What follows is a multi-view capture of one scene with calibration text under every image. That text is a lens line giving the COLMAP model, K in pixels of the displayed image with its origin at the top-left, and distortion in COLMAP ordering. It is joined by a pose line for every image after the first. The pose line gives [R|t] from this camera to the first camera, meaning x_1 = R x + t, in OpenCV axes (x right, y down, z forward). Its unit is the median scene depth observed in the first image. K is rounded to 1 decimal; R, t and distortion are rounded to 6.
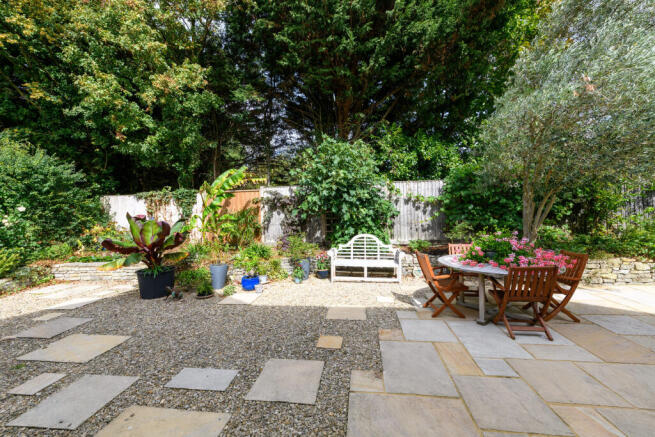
lens RADIAL K [[255.2, 0, 329.1], [0, 255.2, 217.8], [0, 0, 1]] dist [0.002826, -0.000060]
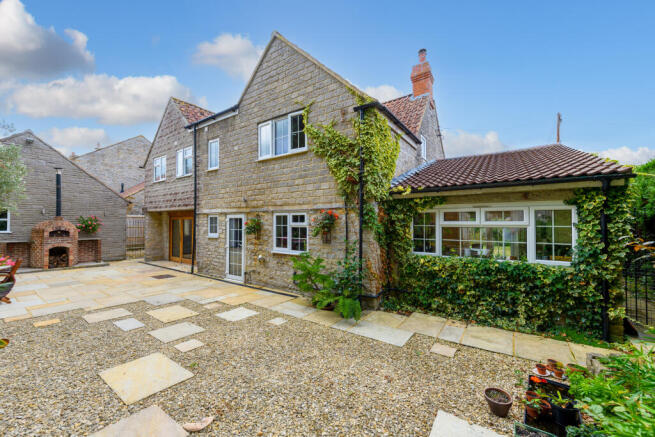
lens RADIAL K [[255.2, 0, 327.2], [0, 255.2, 221.3], [0, 0, 1]] dist [0.002826, -0.000060]
pose [[-0.882674, 0.032512, 0.468861, -1.083817], [0.024857, 0.999438, -0.022507, 0.004758], [-0.469329, -0.008212, -0.882985, 0.823718]]
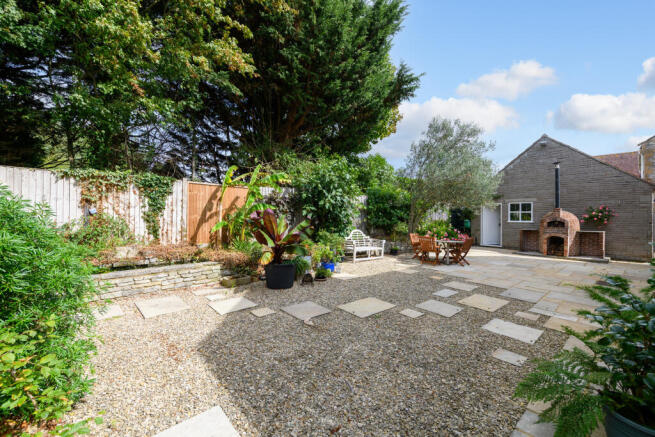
lens RADIAL K [[269.2, 0, 326.5], [0, 269.2, 216.7], [0, 0, 1]] dist [0.002107, 0.000086]
pose [[0.672447, 0.034144, 0.739357, -1.215564], [-0.023836, 0.999416, -0.024475, 0.036080], [-0.739761, -0.001166, 0.672868, 0.104950]]
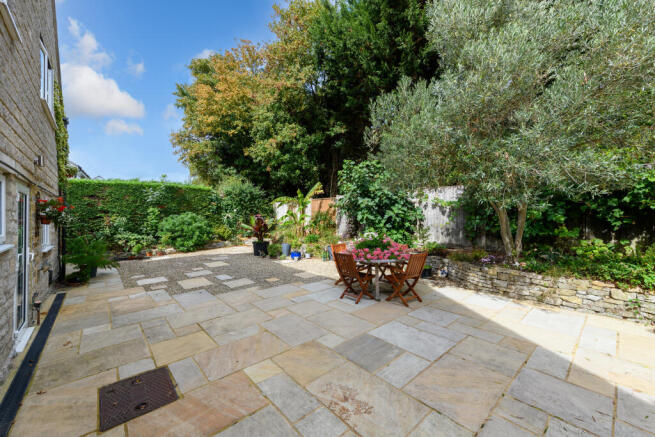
lens RADIAL K [[255.2, 0, 330.5], [0, 255.2, 218.3], [0, 0, 1]] dist [0.002826, -0.000060]
pose [[0.760088, 0.031570, -0.649053, 0.905983], [-0.025609, 0.999499, 0.018625, -0.029731], [0.649316, 0.002465, 0.760515, -0.136383]]
